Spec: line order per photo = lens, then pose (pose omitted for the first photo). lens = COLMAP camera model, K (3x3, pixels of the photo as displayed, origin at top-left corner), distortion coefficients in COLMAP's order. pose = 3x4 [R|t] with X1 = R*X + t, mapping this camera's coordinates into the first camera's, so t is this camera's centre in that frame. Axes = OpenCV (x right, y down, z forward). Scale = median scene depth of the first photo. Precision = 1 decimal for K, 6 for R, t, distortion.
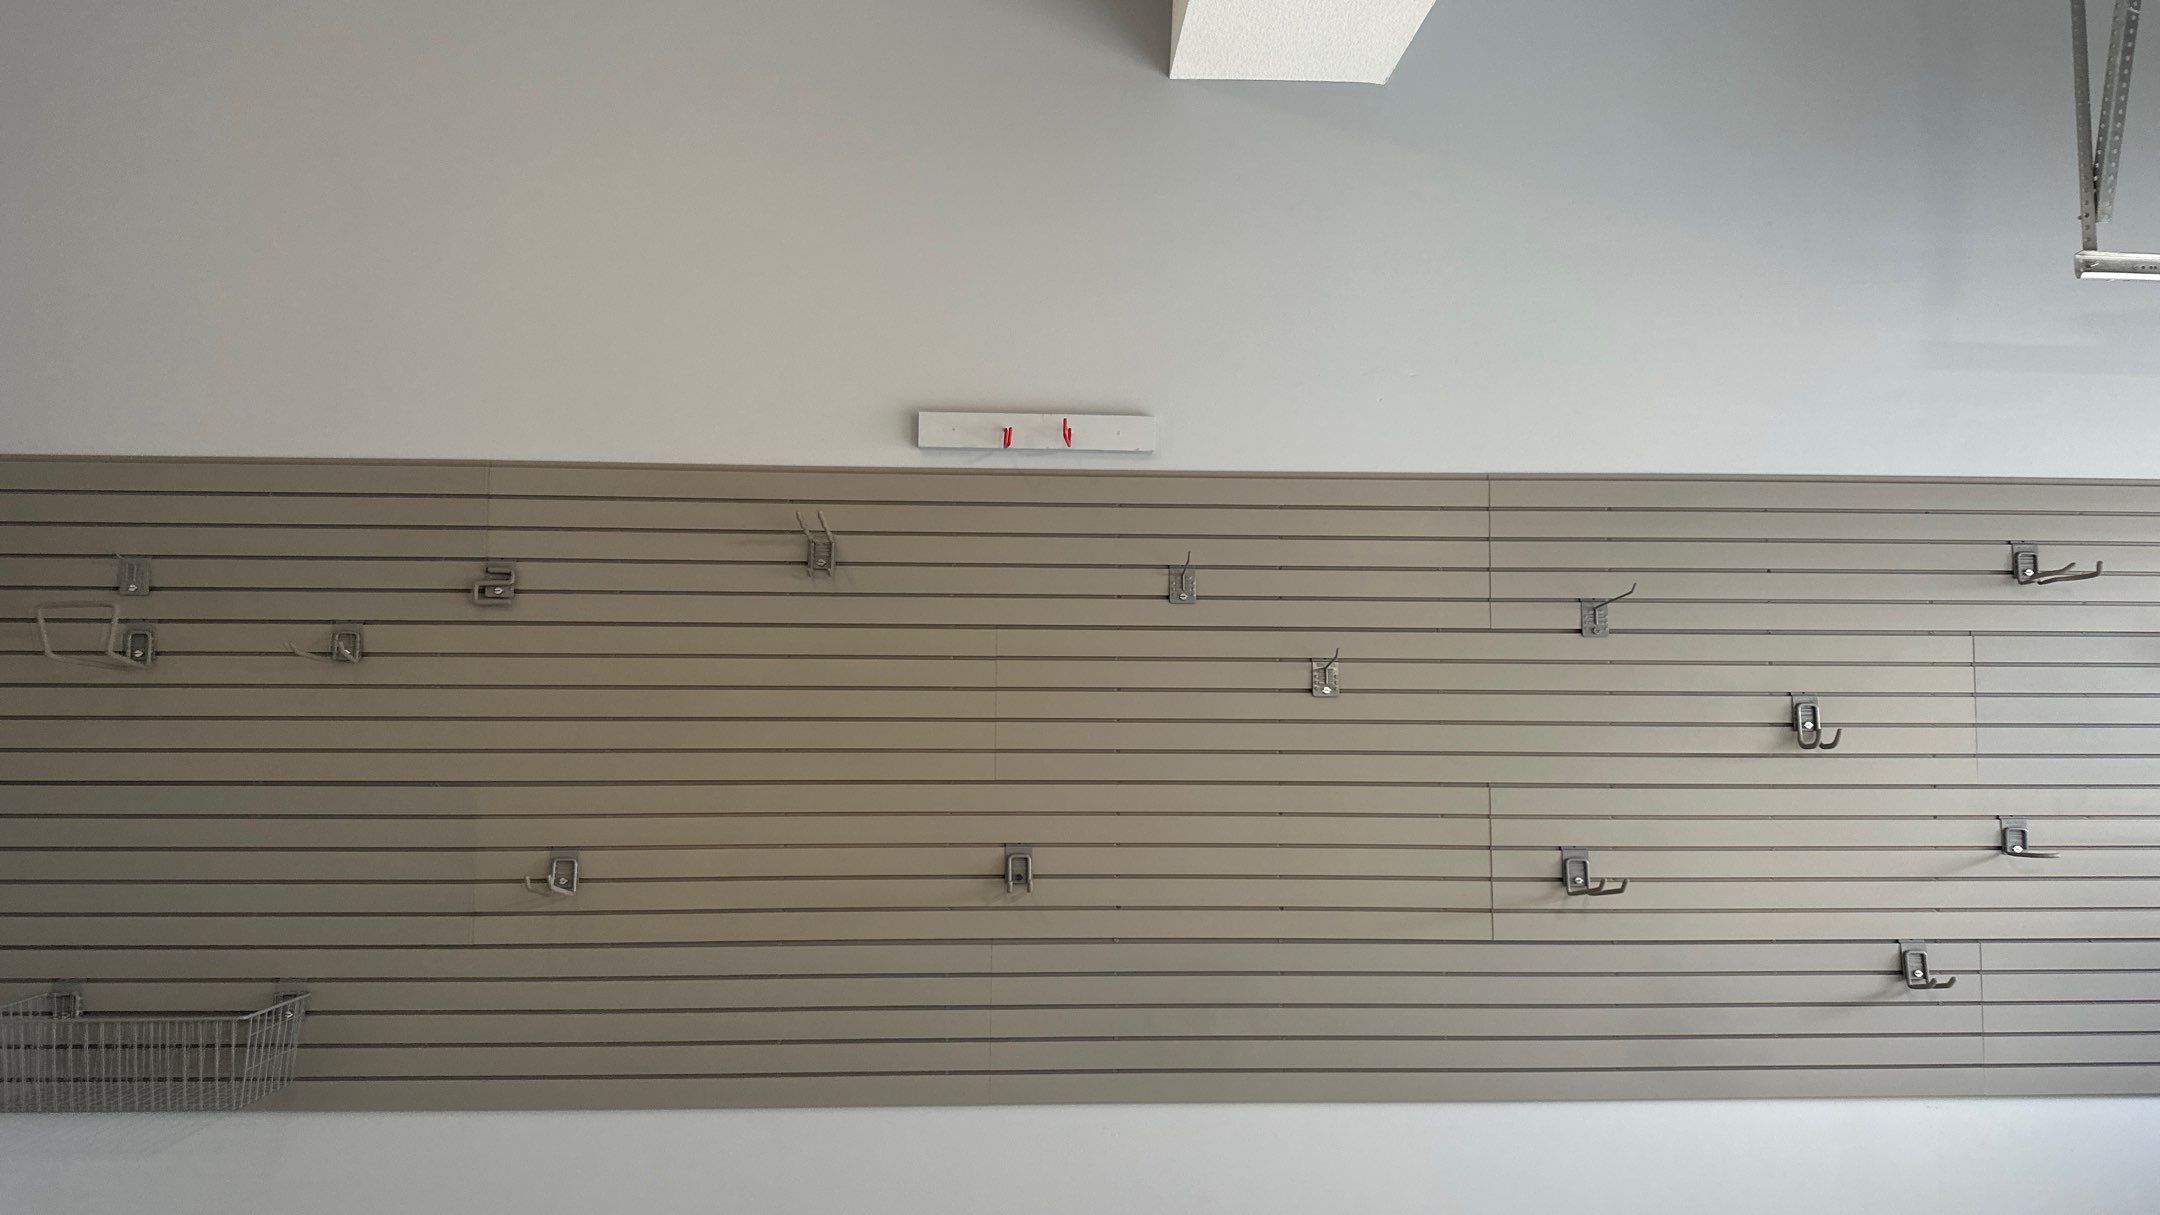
lens RADIAL K [[1442.8, 0, 1080.0], [0, 1442.8, 607.5], [0, 0, 1]] dist [0.113689, -0.192200]
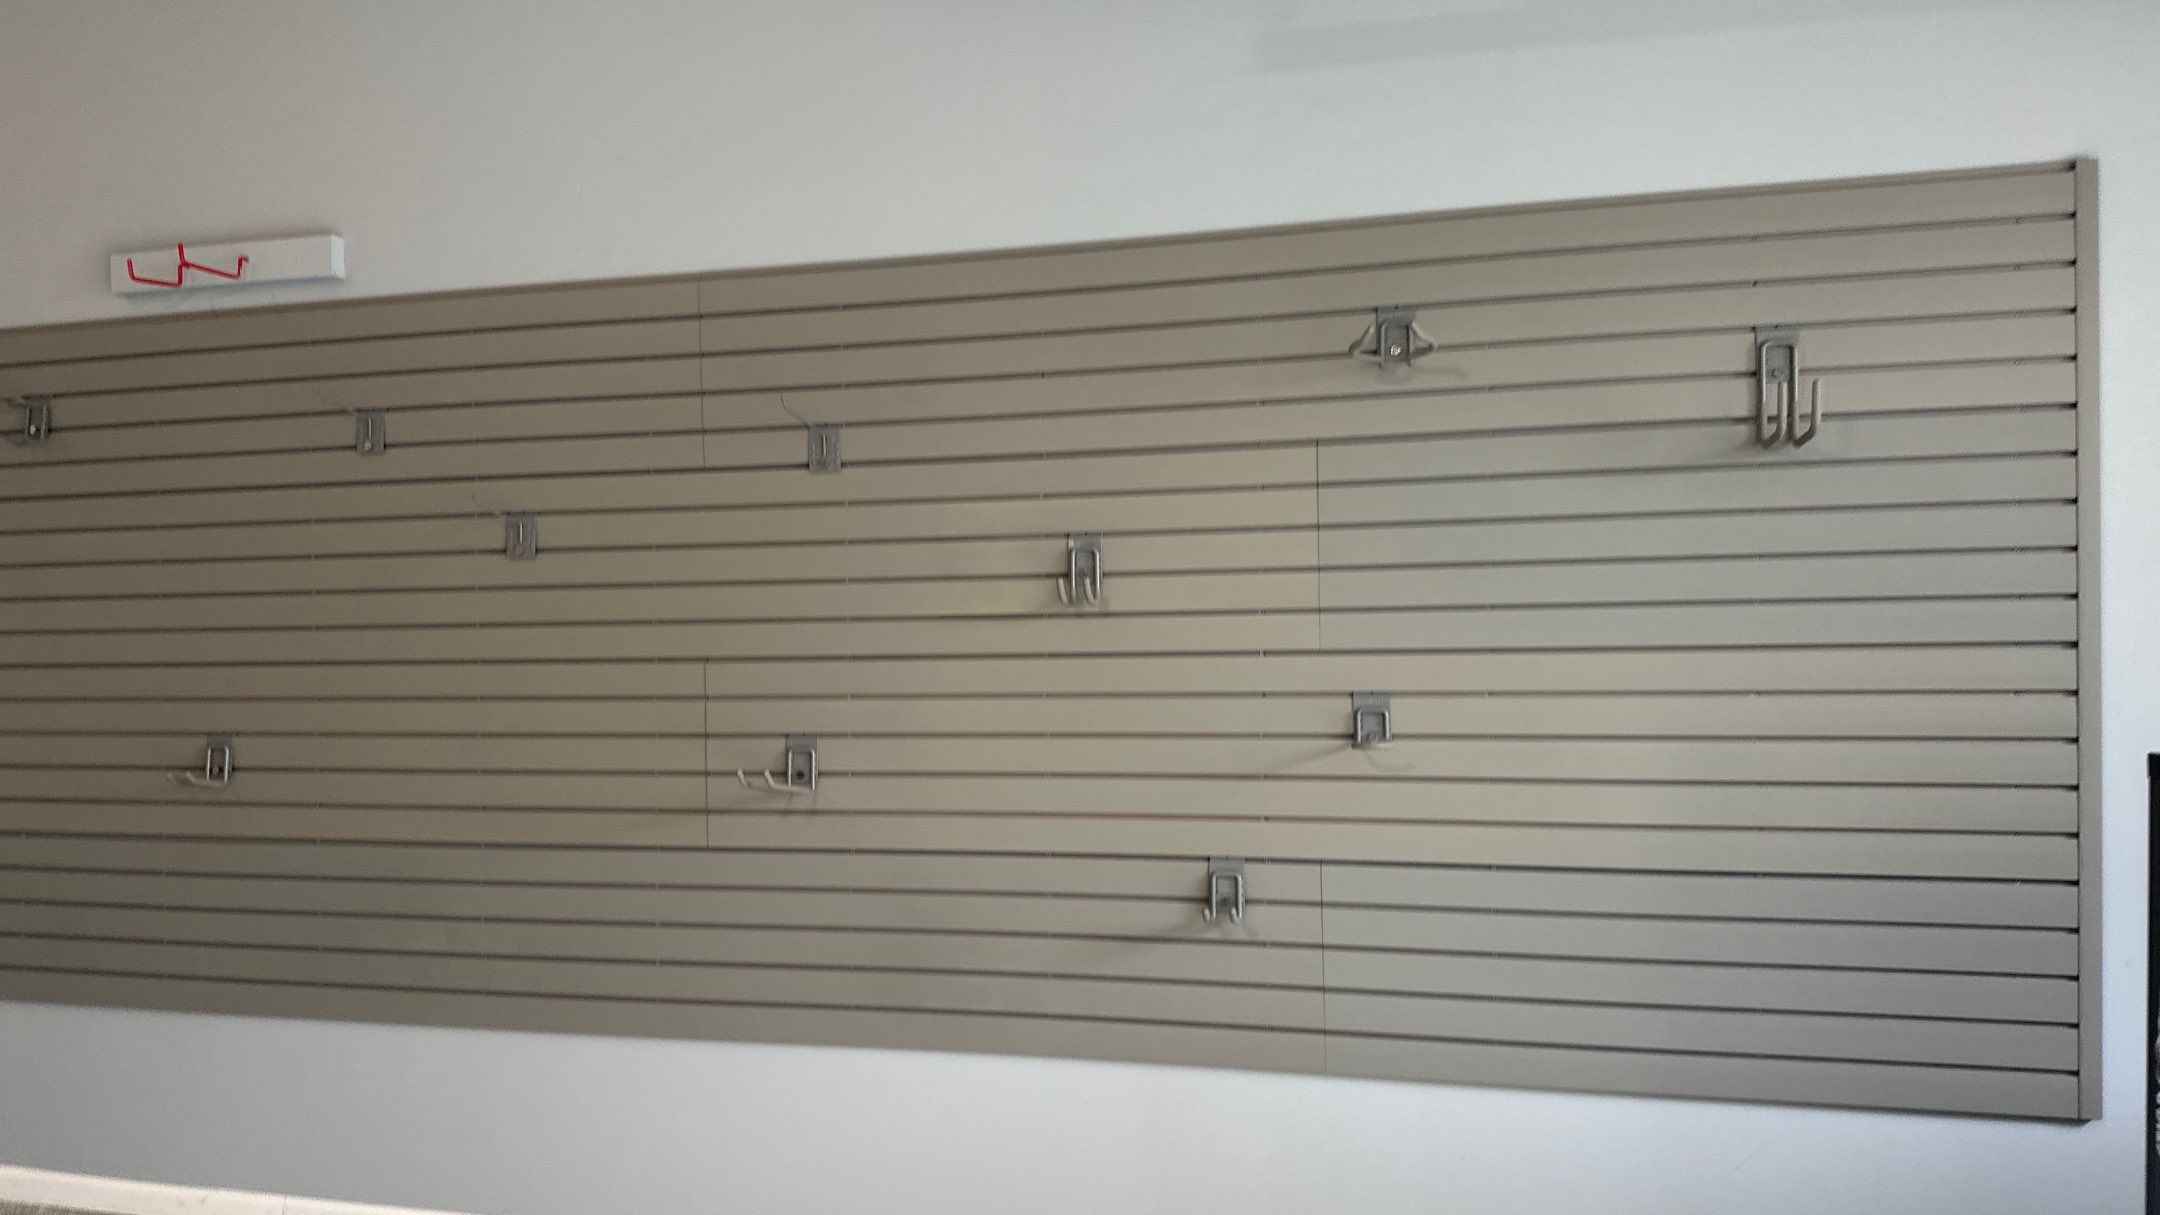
lens RADIAL K [[1987.0, 0, 1079.8], [0, 1987.0, 575.9], [0, 0, 1]] dist [0.183244, -0.532482]
pose [[0.930146, -0.025818, -0.366281, 0.874827], [0.055767, 0.995886, 0.071420, 0.007031], [0.362931, -0.086857, 0.927759, 0.042217]]
